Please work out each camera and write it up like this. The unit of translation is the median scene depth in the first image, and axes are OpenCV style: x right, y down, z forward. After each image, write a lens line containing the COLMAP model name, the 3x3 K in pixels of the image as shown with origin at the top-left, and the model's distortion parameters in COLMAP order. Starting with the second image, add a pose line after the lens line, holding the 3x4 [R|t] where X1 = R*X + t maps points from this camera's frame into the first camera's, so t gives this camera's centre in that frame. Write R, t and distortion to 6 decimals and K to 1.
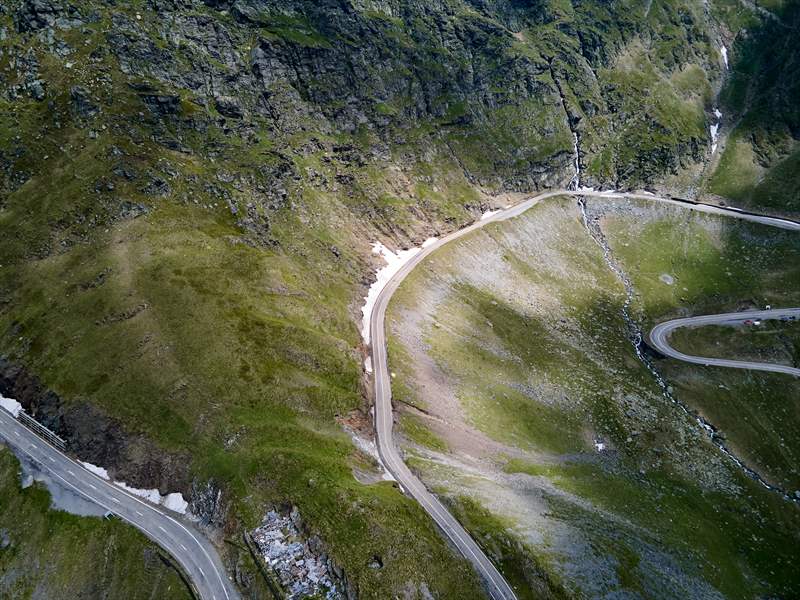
lens RADIAL K [[598.8, 0, 400.0], [0, 598.8, 300.0], [0, 0, 1]] dist [0.035400, -0.000078]
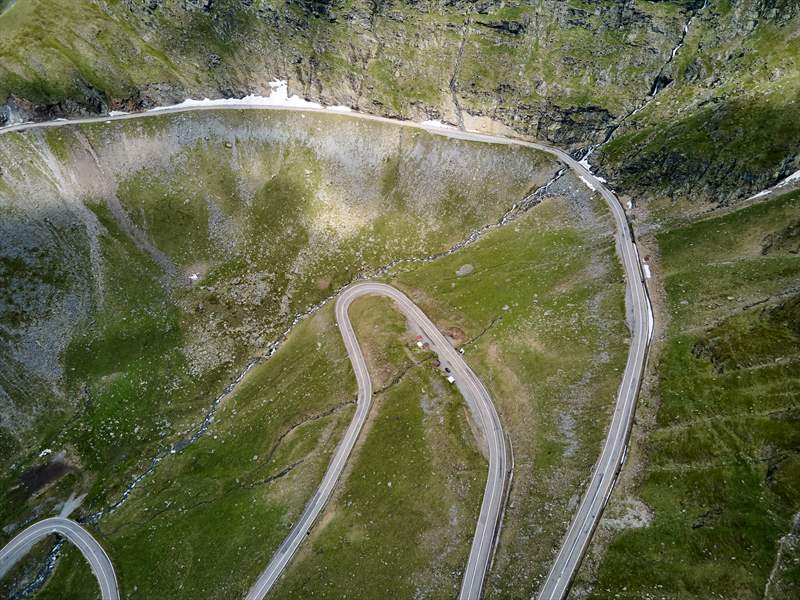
lens RADIAL K [[582.2, 0, 400.0], [0, 582.2, 300.0], [0, 0, 1]] dist [0.031561, -0.000937]
pose [[0.412809, 0.592706, -0.691584, 1.041756], [-0.456955, 0.791599, 0.405663, -0.302277], [0.787896, 0.148562, 0.597619, 0.482637]]
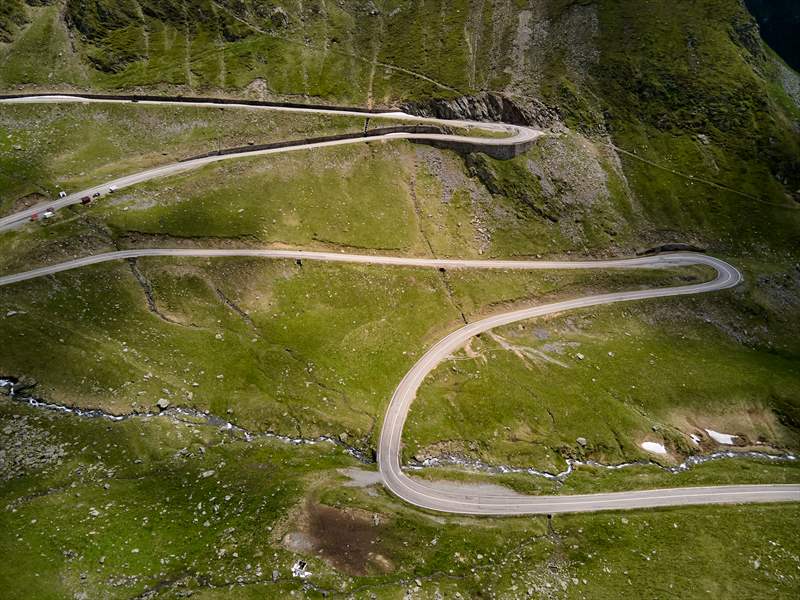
lens RADIAL K [[582.2, 0, 400.0], [0, 582.2, 300.0], [0, 0, 1]] dist [0.031561, -0.000937]
pose [[0.594441, -0.373368, 0.712205, 0.309402], [0.397850, 0.906234, 0.143022, 0.177707], [-0.698824, 0.198333, 0.687247, 0.290309]]
